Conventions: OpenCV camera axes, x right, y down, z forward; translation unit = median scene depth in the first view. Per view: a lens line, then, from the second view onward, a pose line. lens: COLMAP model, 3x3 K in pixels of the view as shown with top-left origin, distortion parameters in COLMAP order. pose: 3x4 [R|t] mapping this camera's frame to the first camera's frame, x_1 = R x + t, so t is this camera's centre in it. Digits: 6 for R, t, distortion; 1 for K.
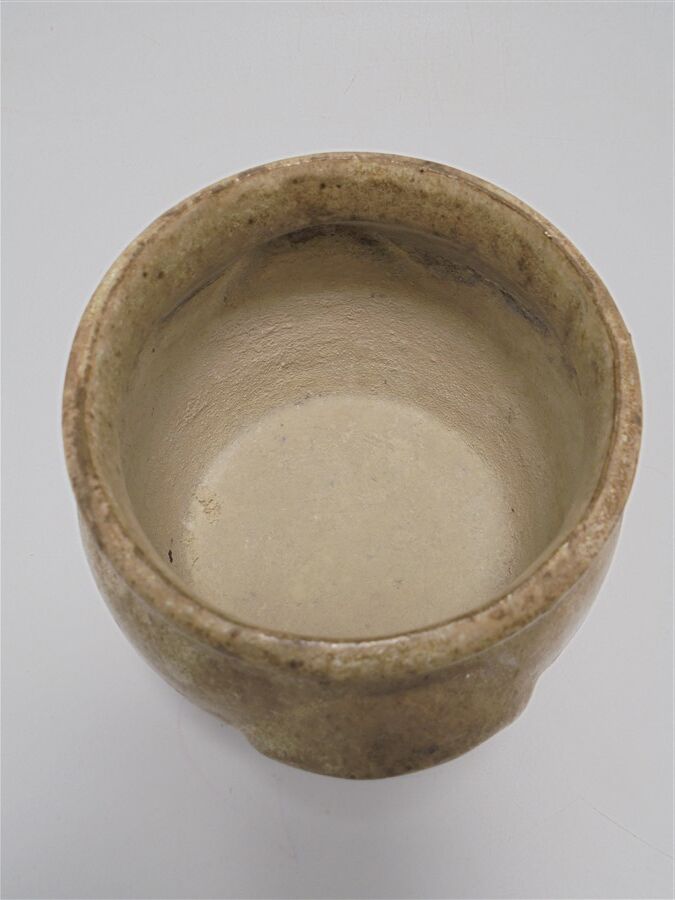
lens RADIAL K [[791.7, 0, 336.5], [0, 791.7, 448.3], [0, 0, 1]] dist [-0.069607, -0.002746]
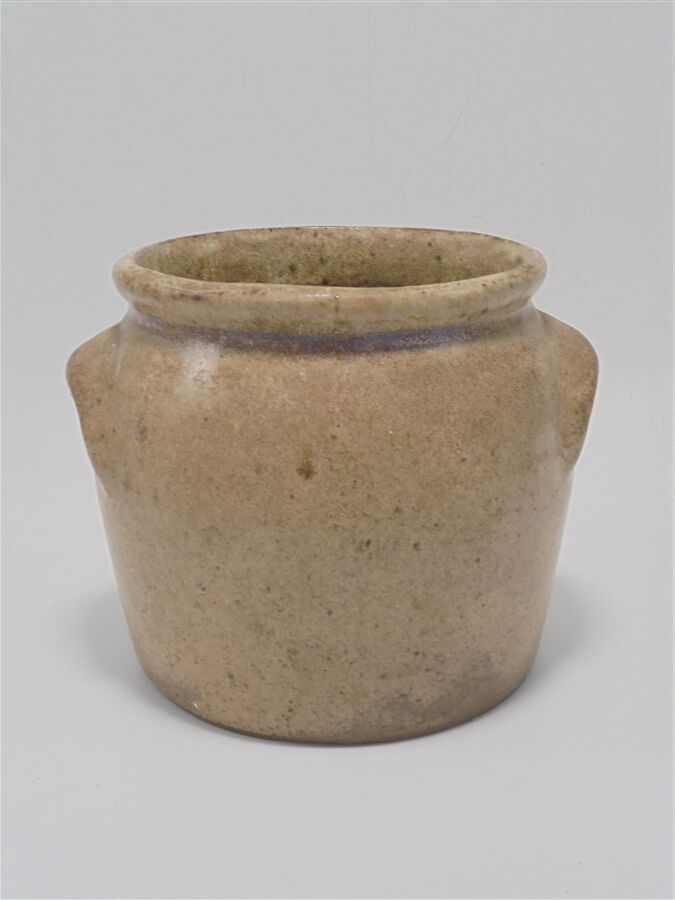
lens RADIAL K [[1330.6, 0, 337.6], [0, 1330.6, 450.5], [0, 0, 1]] dist [-0.016932, 0.000000]
pose [[-0.093028, 0.318976, -0.943186, 2.010528], [-0.894700, 0.388869, 0.219758, -0.427500], [0.436873, 0.864312, 0.249212, 0.618206]]
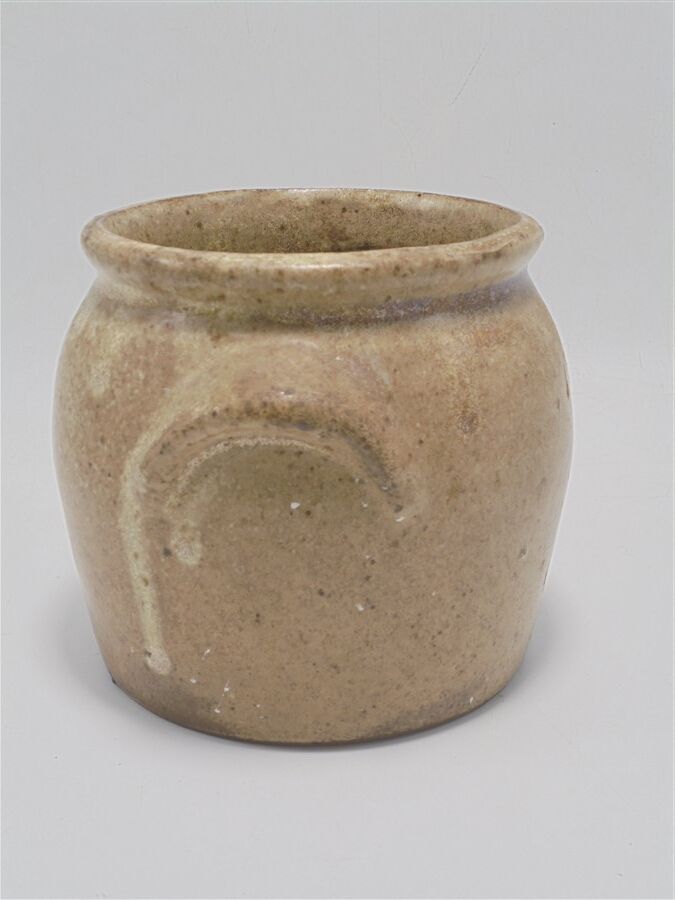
lens RADIAL K [[1330.6, 0, 337.6], [0, 1330.6, 449.6], [0, 0, 1]] dist [-0.016932, 0.000000]
pose [[0.964208, 0.102059, -0.244719, 0.536831], [-0.246876, 0.682254, -0.688173, 1.405769], [0.096726, 0.723957, 0.683030, -0.176324]]
